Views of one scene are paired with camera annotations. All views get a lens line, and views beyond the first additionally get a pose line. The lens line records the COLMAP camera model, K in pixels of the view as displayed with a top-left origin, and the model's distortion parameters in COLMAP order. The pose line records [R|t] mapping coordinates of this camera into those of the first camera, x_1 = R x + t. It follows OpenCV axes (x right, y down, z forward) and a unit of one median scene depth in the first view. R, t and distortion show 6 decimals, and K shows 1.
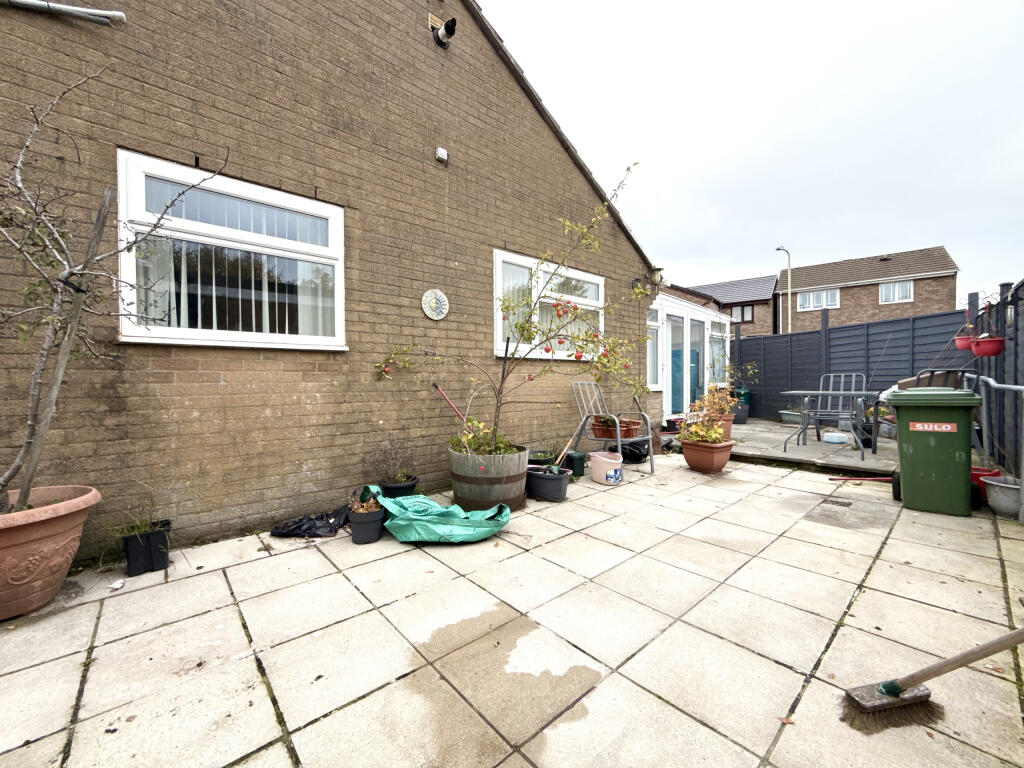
lens RADIAL K [[409.0, 0, 512.5], [0, 409.0, 382.4], [0, 0, 1]] dist [-0.000590, -0.001104]
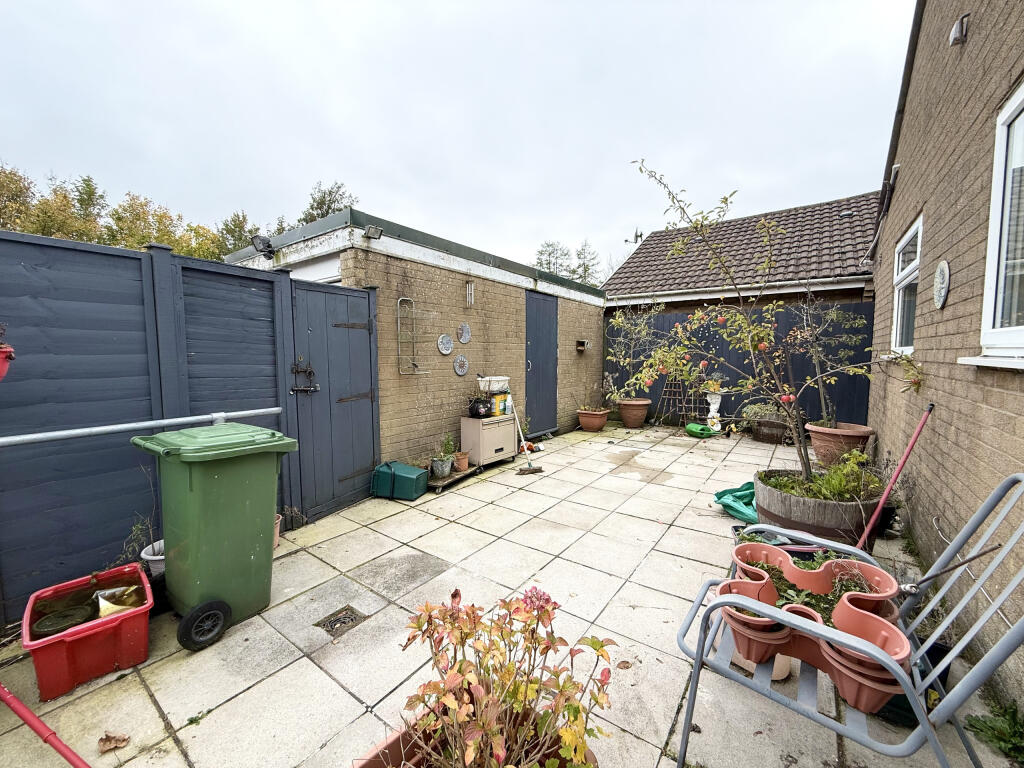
lens RADIAL K [[409.0, 0, 511.7], [0, 409.0, 383.3], [0, 0, 1]] dist [-0.000590, -0.001104]
pose [[-0.977087, 0.020719, -0.211831, 0.920559], [0.003340, 0.996621, 0.082074, -0.139112], [0.212816, 0.079486, -0.973854, 2.215331]]
